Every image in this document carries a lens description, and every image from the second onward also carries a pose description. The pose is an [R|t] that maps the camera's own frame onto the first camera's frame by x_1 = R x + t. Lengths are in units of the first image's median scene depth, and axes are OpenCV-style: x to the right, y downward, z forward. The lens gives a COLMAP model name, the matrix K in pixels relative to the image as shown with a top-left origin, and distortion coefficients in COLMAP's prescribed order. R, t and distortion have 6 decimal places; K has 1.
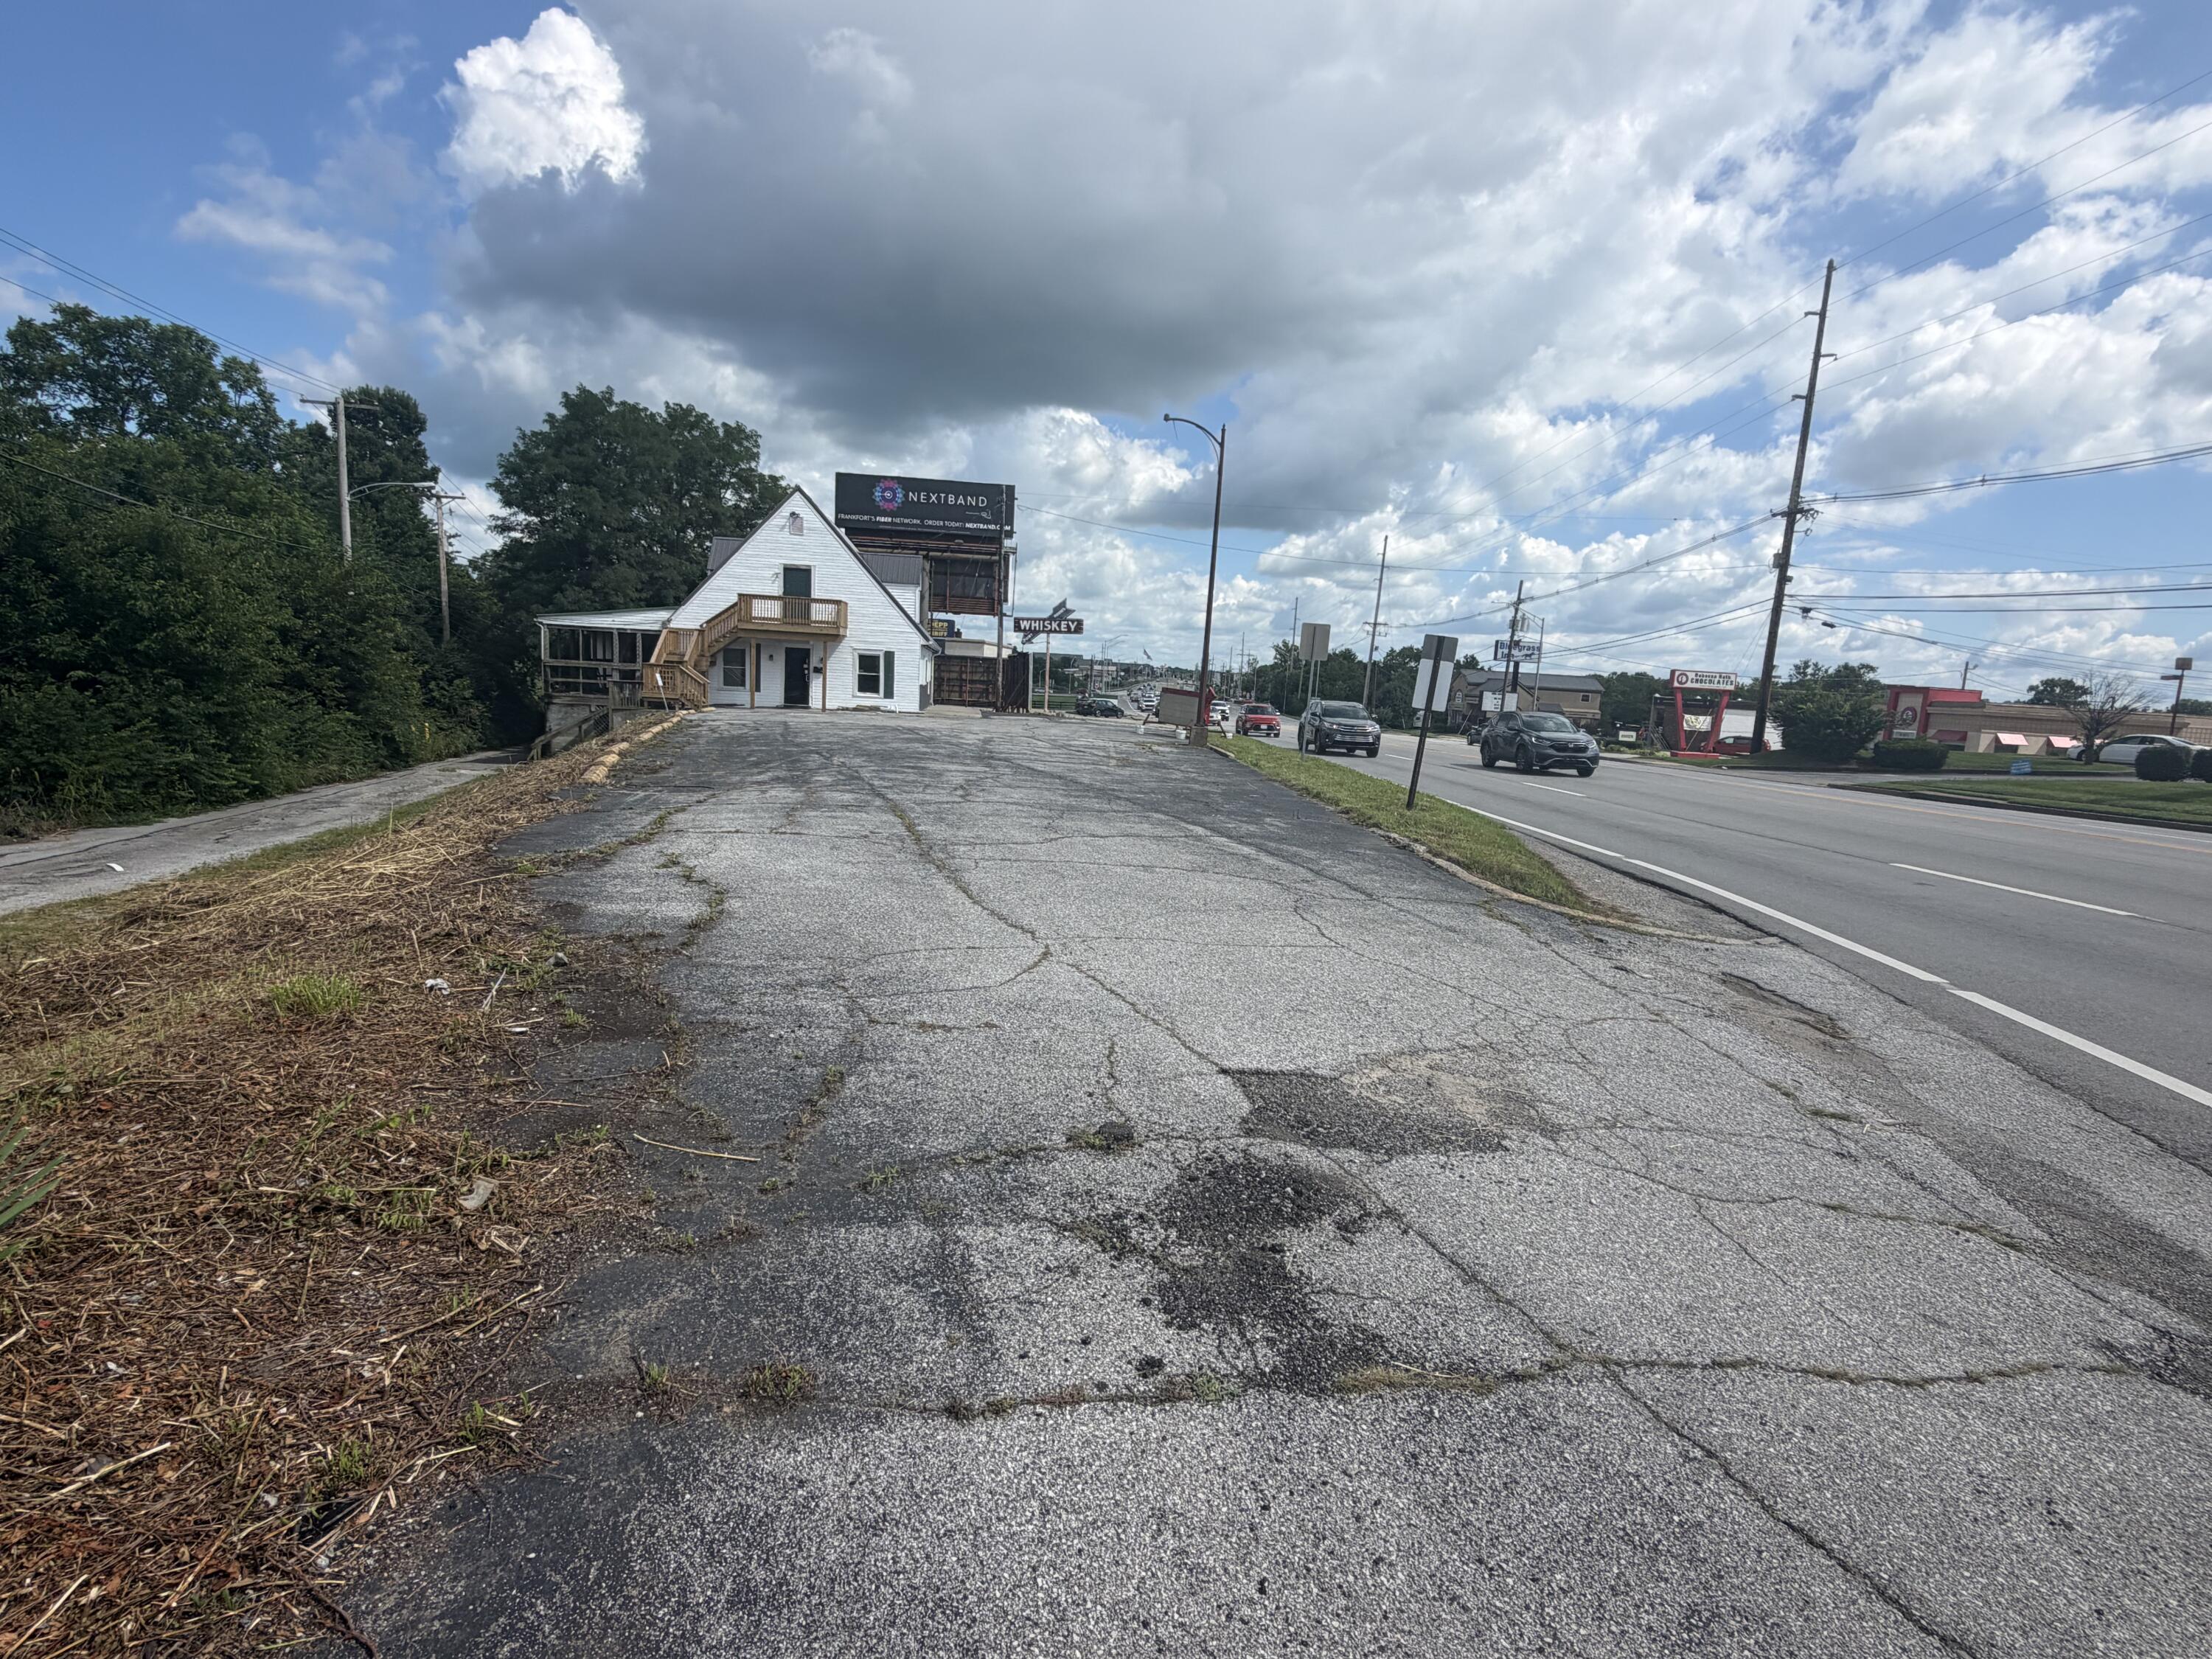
lens RADIAL K [[1103.4, 0, 1106.0], [0, 1103.4, 829.5], [0, 0, 1]] dist [-0.001004, -0.001059]
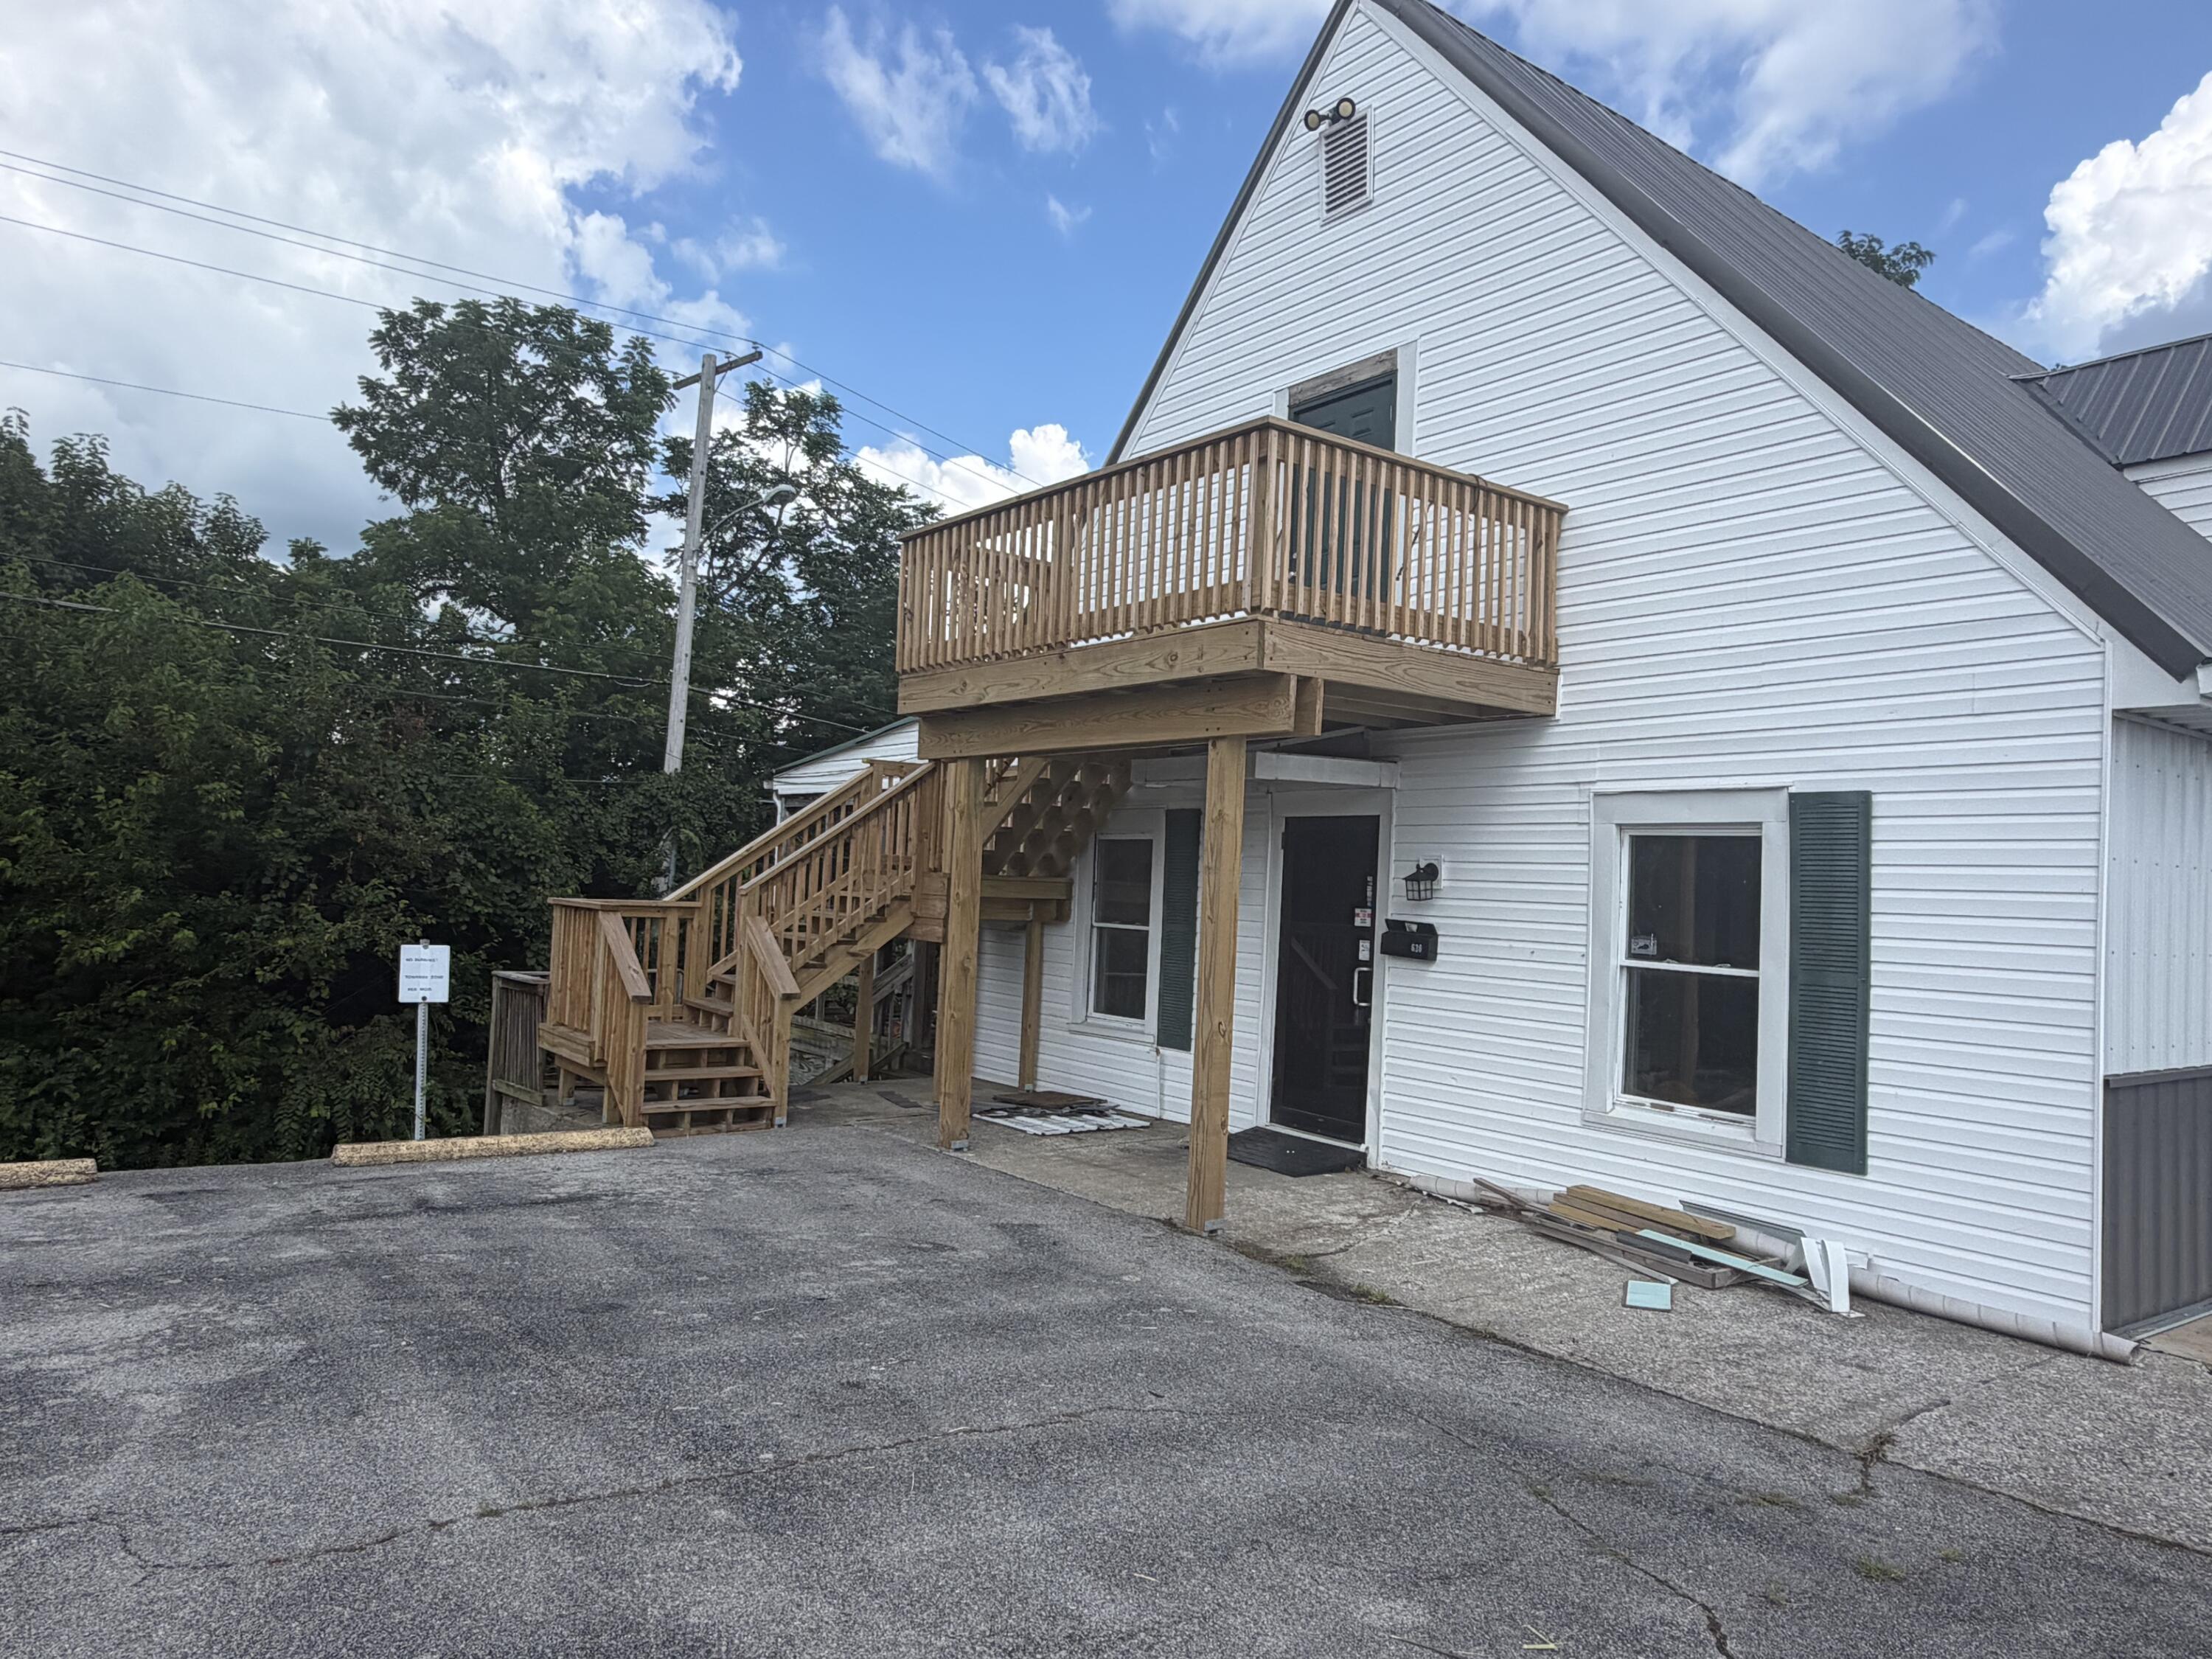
lens RADIAL K [[1487.5, 0, 1106.0], [0, 1487.5, 829.5], [0, 0, 1]] dist [-0.001078, -0.000208]
pose [[0.447014, -0.074380, -0.891429, -0.066782], [-0.166016, 0.972326, -0.164380, -0.095061], [0.878987, 0.221472, 0.422294, 0.702783]]
